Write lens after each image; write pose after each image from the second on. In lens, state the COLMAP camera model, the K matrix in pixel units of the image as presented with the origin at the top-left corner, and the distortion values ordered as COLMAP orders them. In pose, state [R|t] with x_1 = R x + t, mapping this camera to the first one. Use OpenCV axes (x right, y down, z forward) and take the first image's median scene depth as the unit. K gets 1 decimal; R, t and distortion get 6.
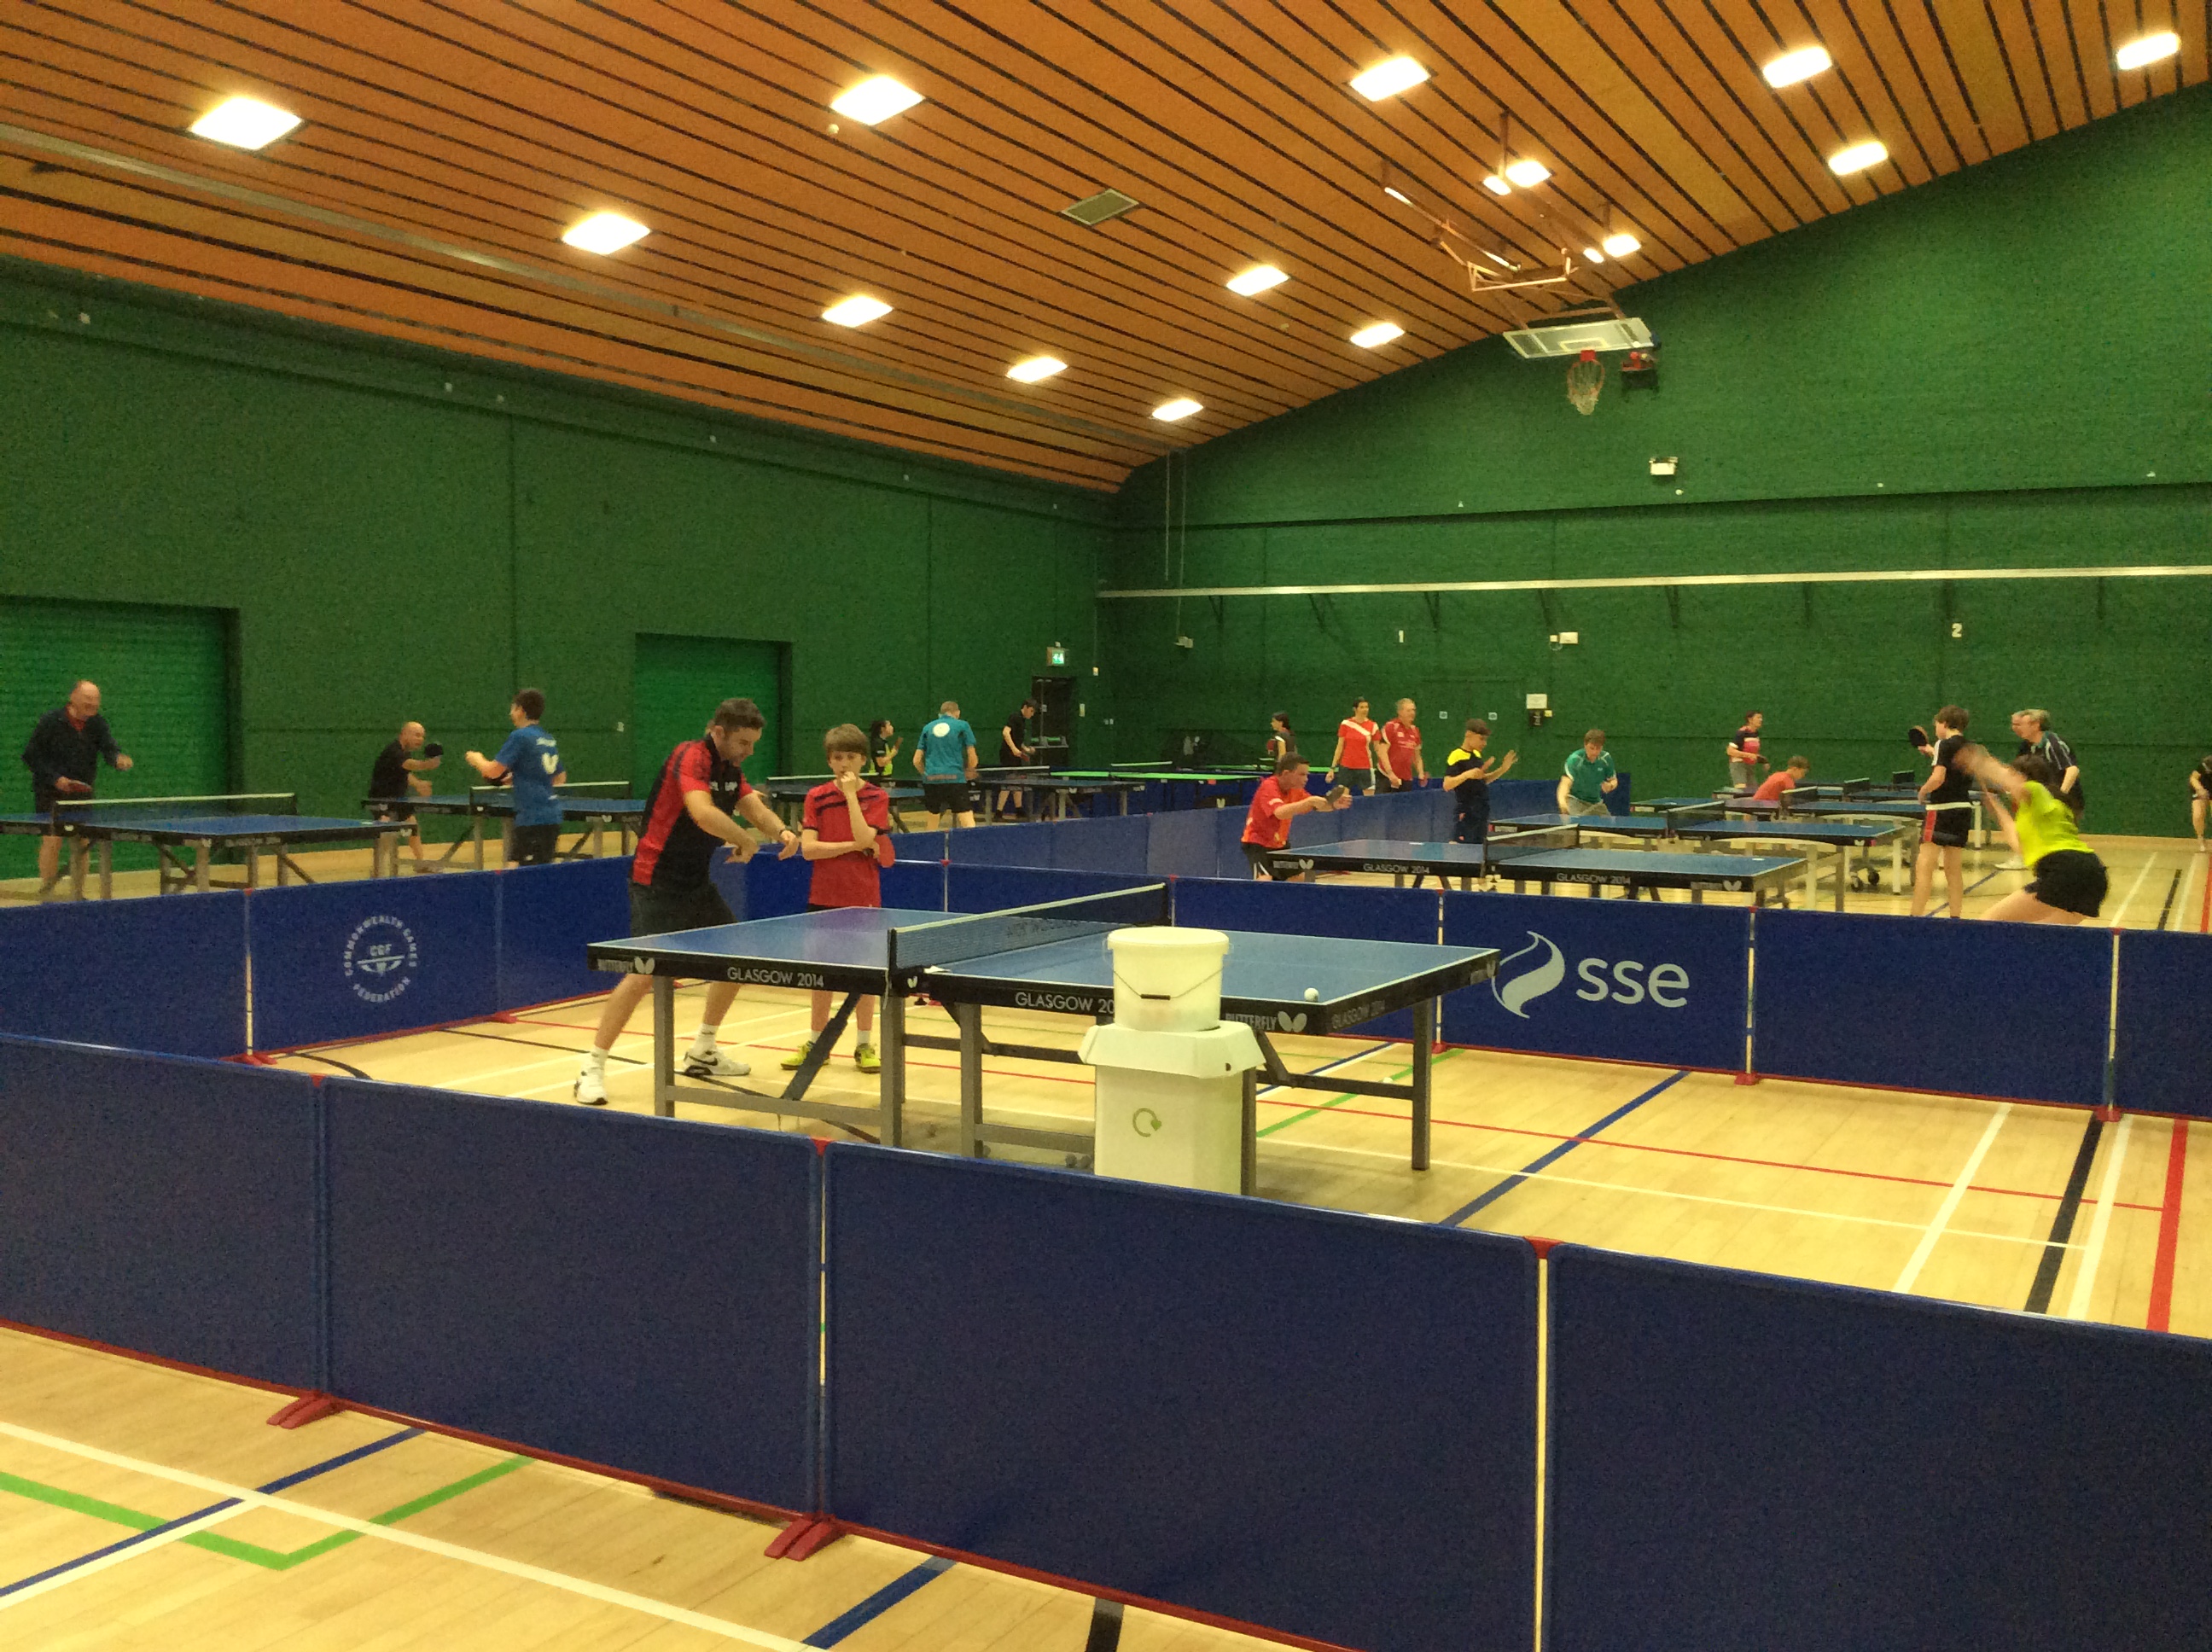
lens RADIAL K [[2042.8, 0, 1095.2], [0, 2042.8, 806.1], [0, 0, 1]] dist [0.021237, 0.000000]
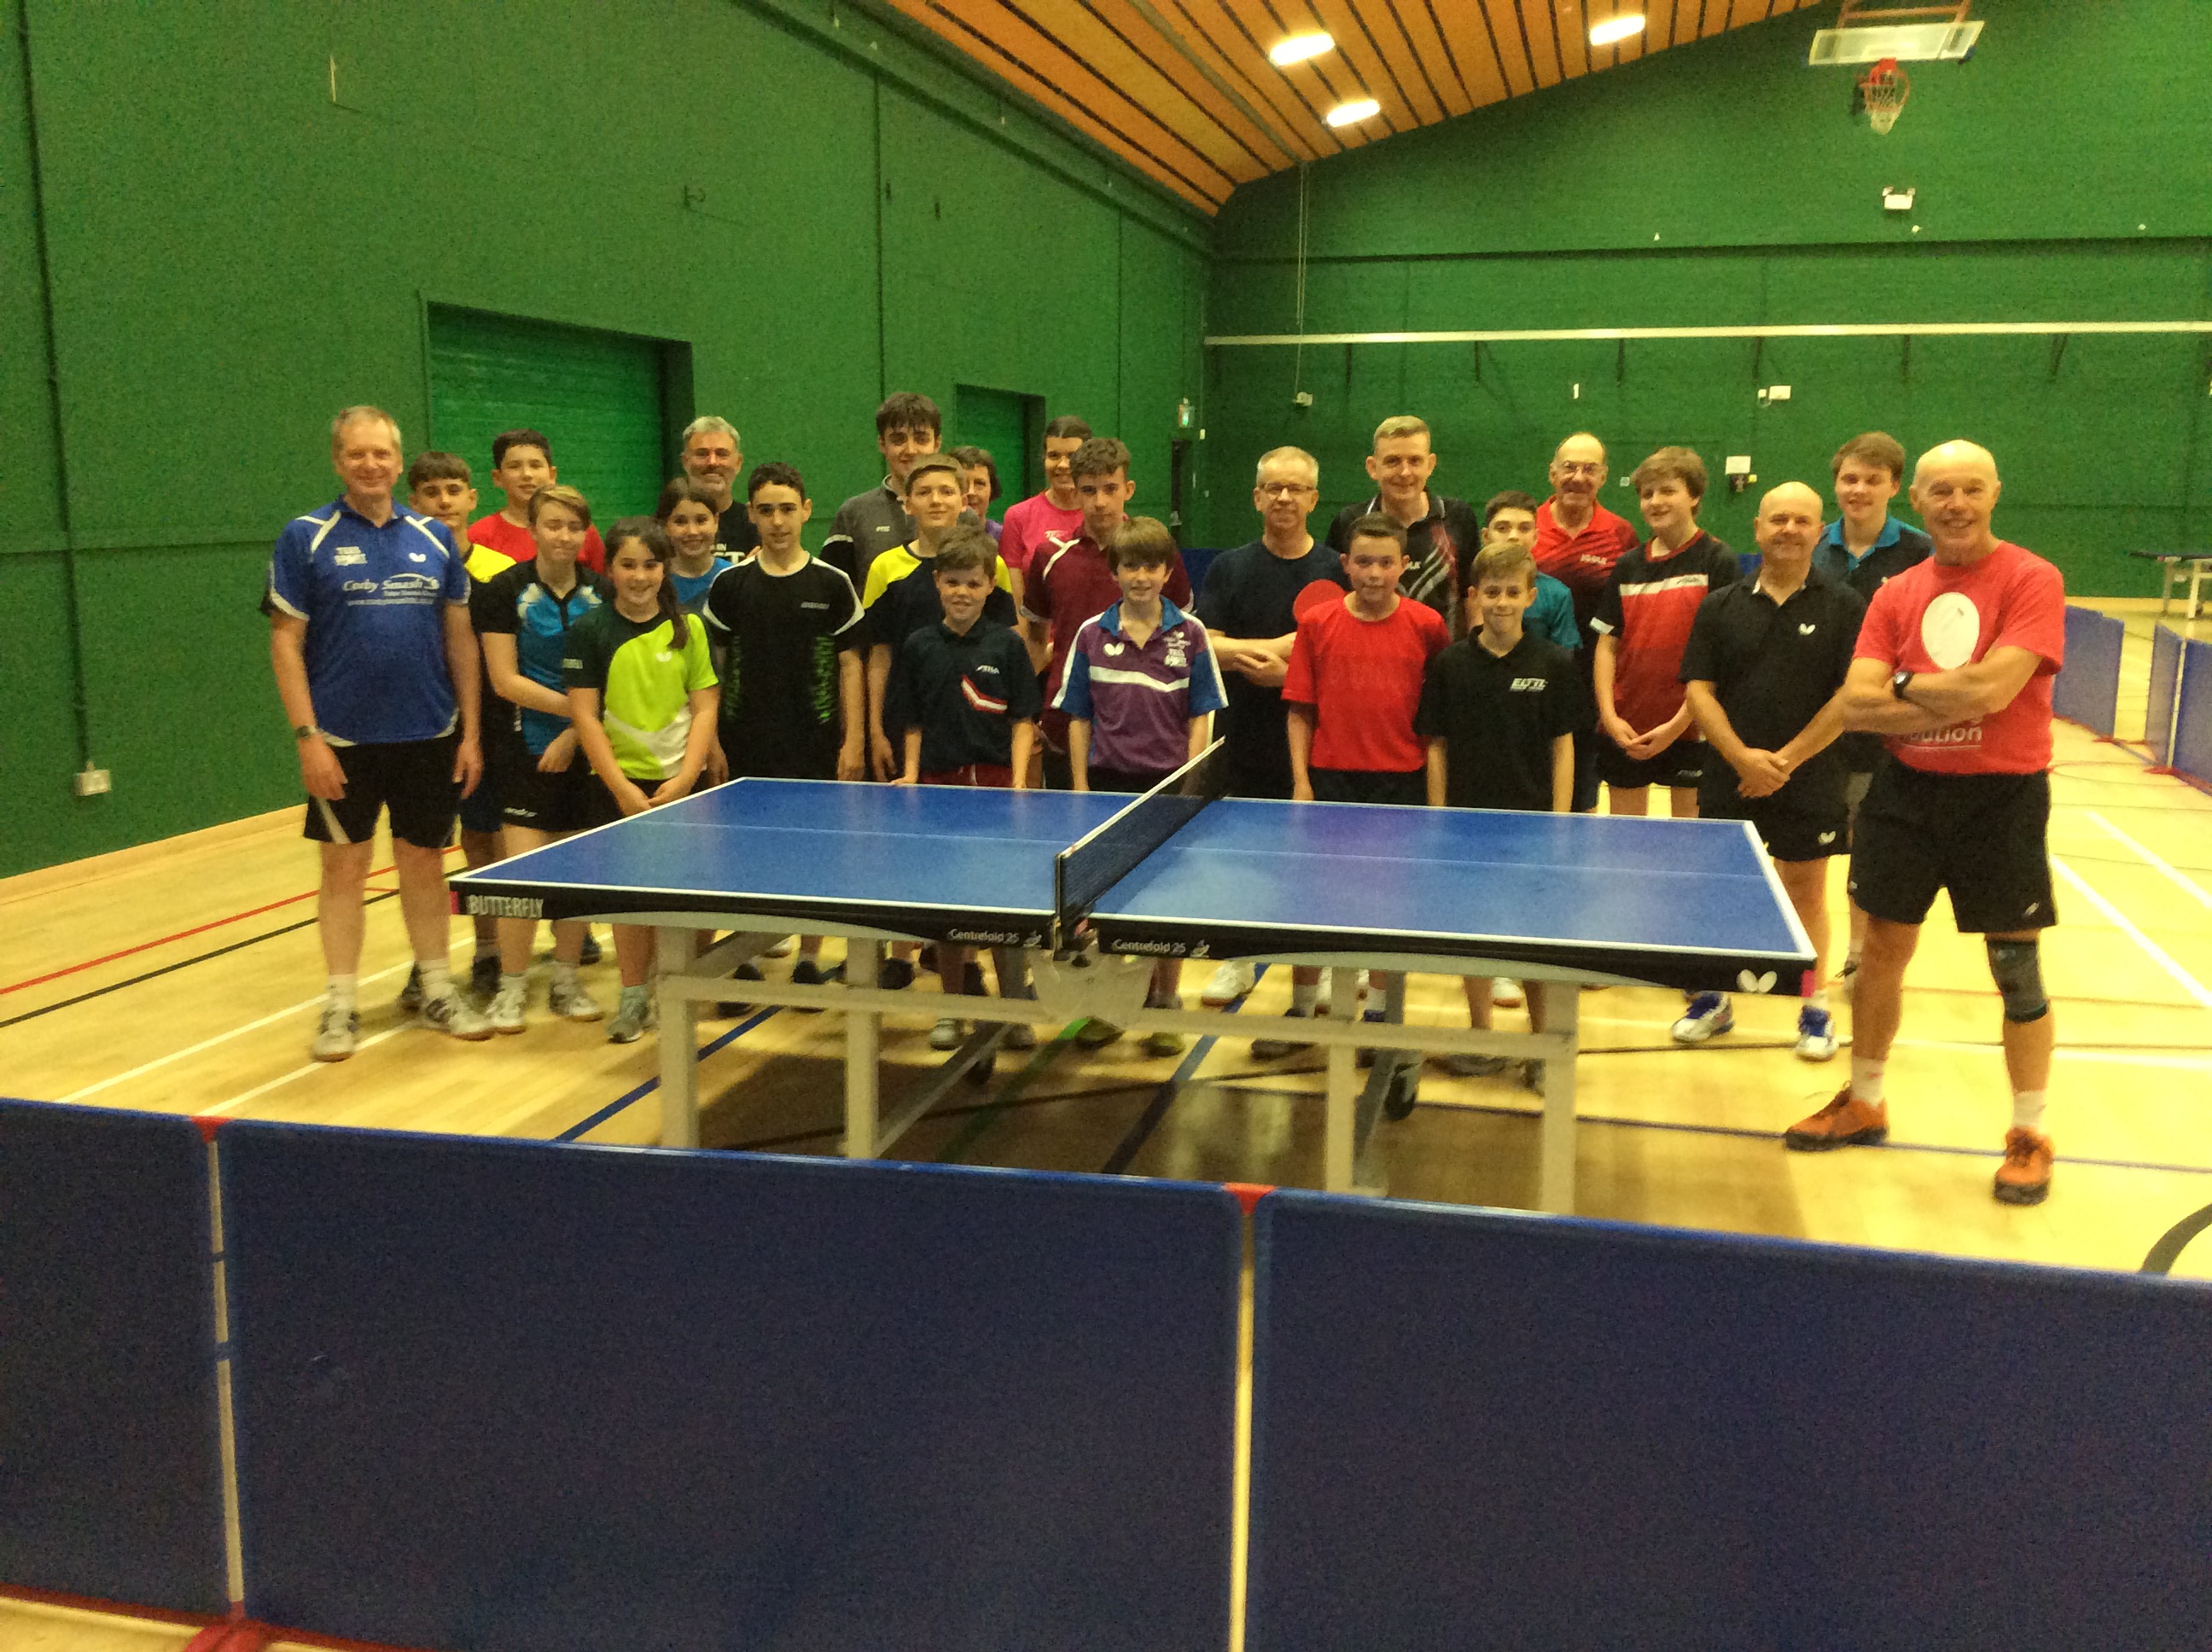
lens RADIAL K [[2042.8, 0, 1106.9], [0, 2042.8, 827.2], [0, 0, 1]] dist [0.021237, 0.000000]
pose [[0.963103, -0.050218, 0.264408, -0.388096], [0.015858, 0.991319, 0.130518, -0.019404], [-0.268667, -0.121509, 0.955538, 0.245222]]
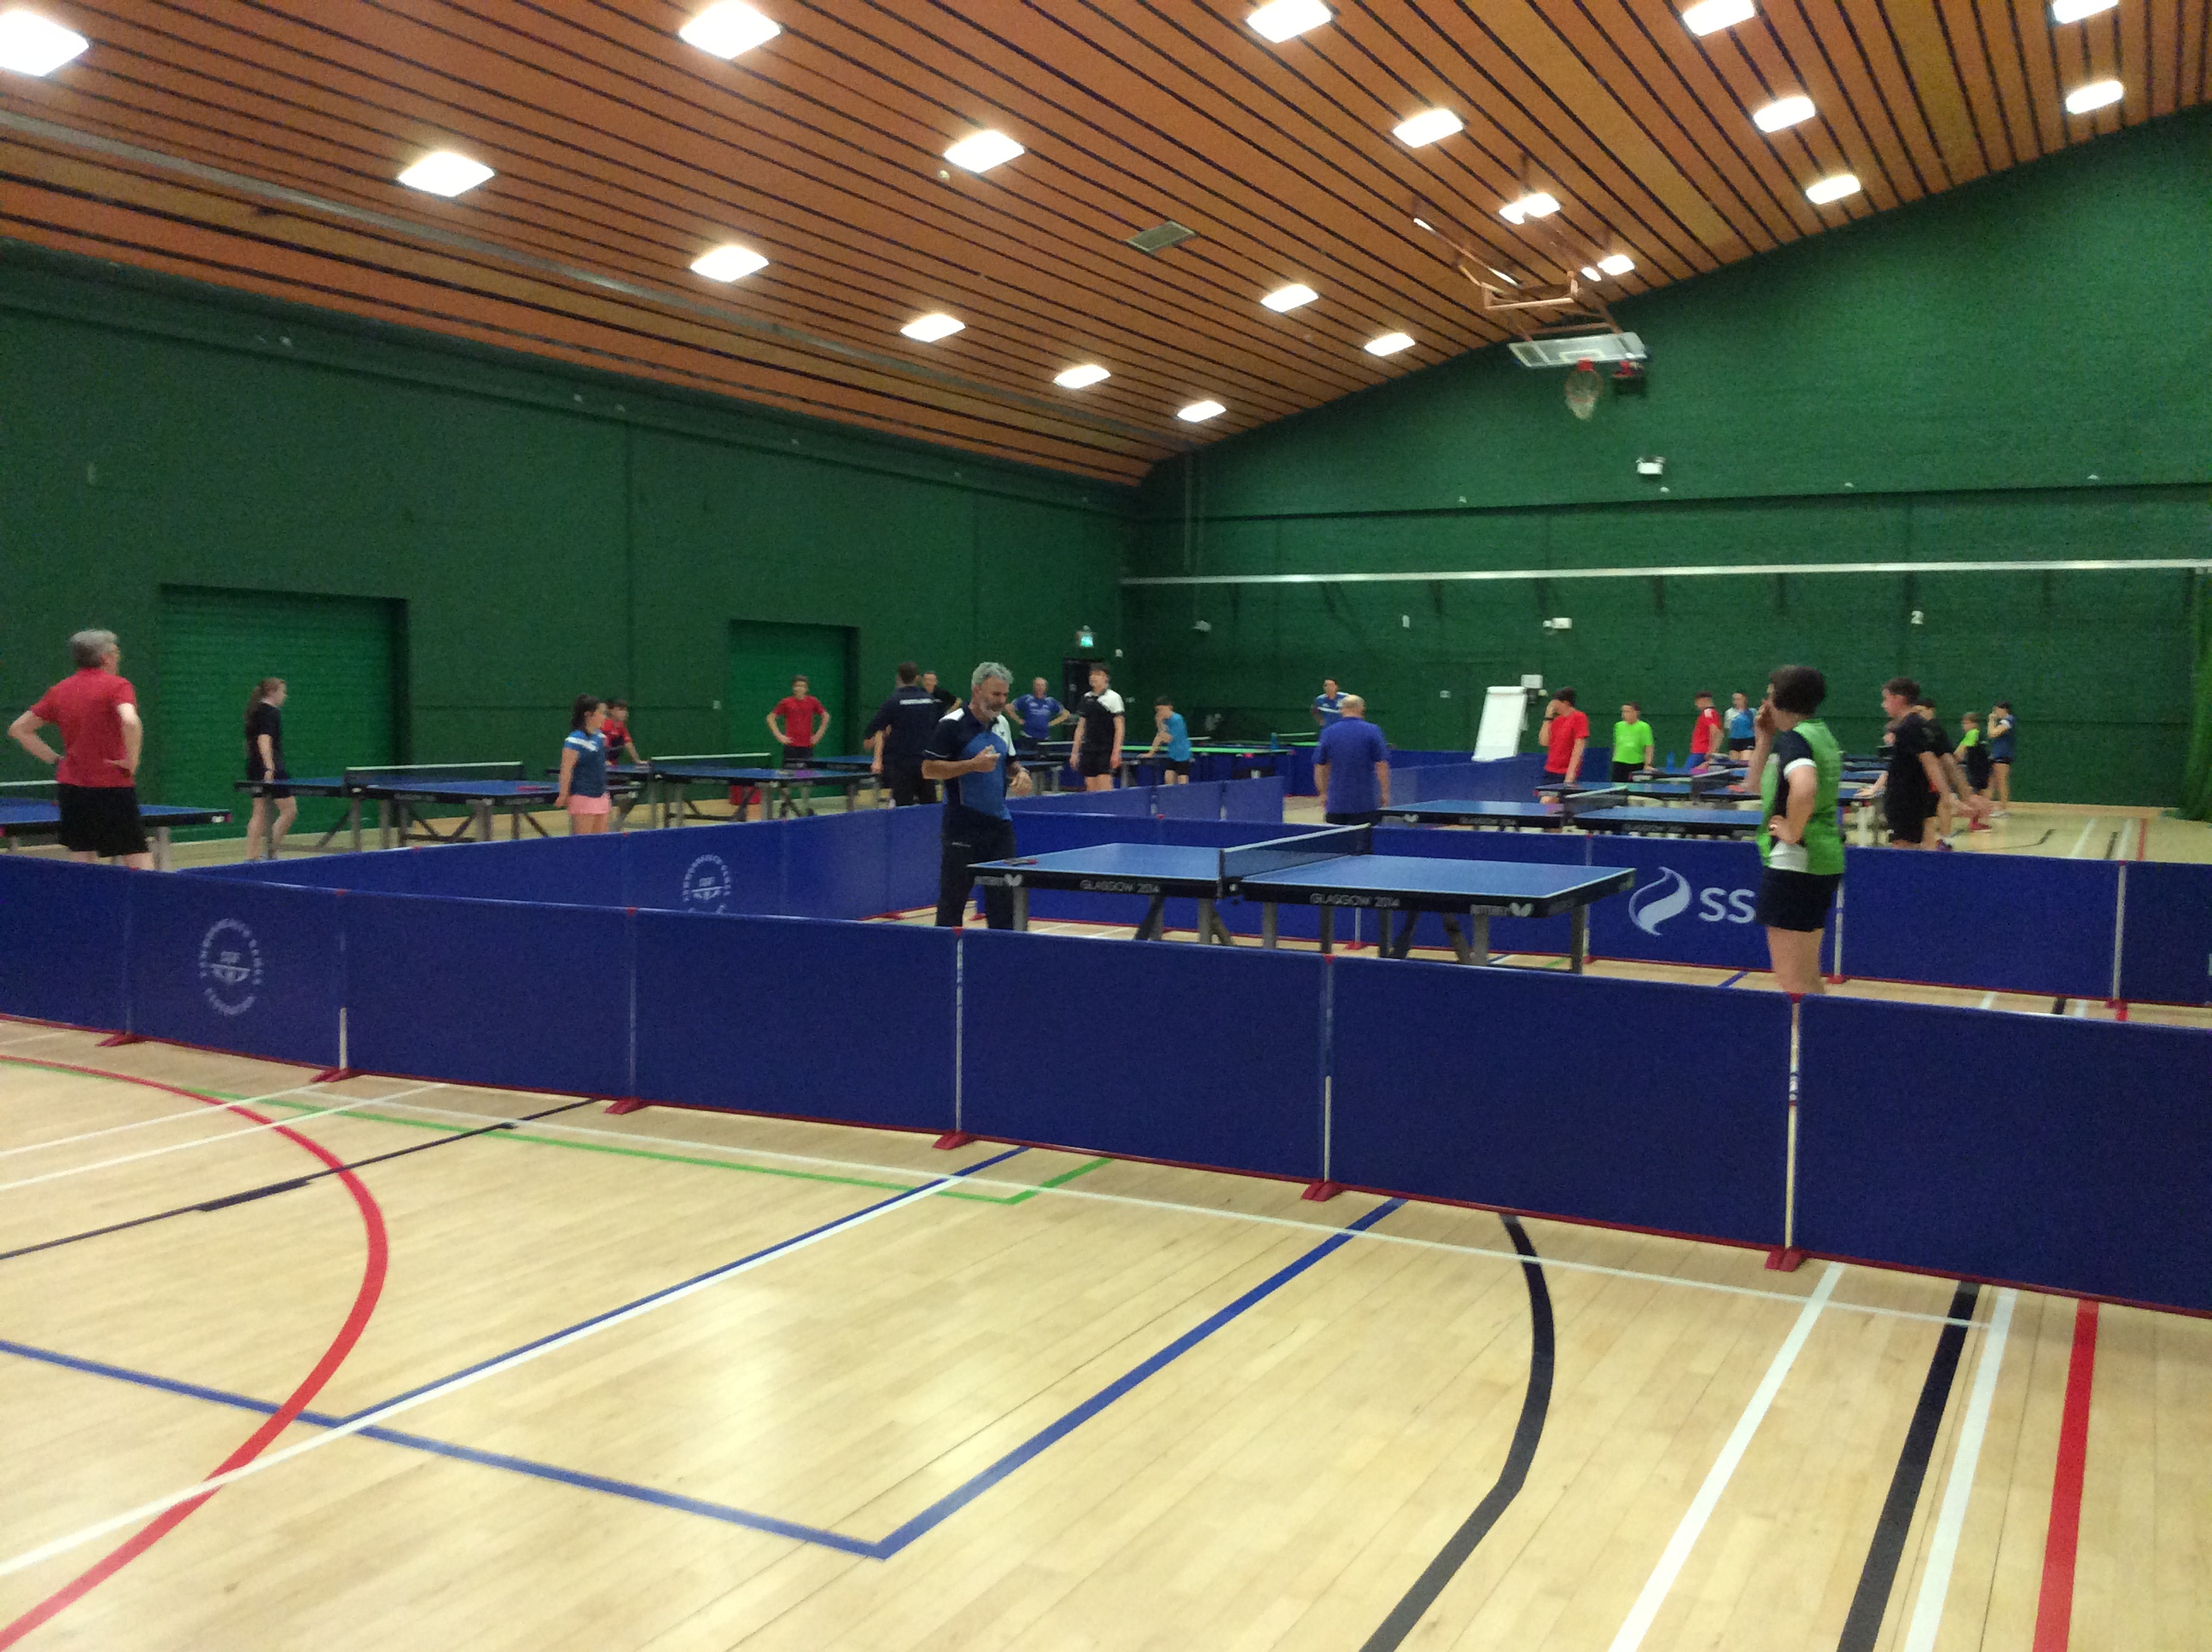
lens RADIAL K [[2042.8, 0, 1082.9], [0, 2042.8, 823.3], [0, 0, 1]] dist [0.021237, 0.000000]
pose [[0.999773, -0.000126, 0.021327, -0.059428], [-0.000284, 0.999815, 0.019231, 0.004054], [-0.021326, -0.019233, 0.999588, -0.107854]]
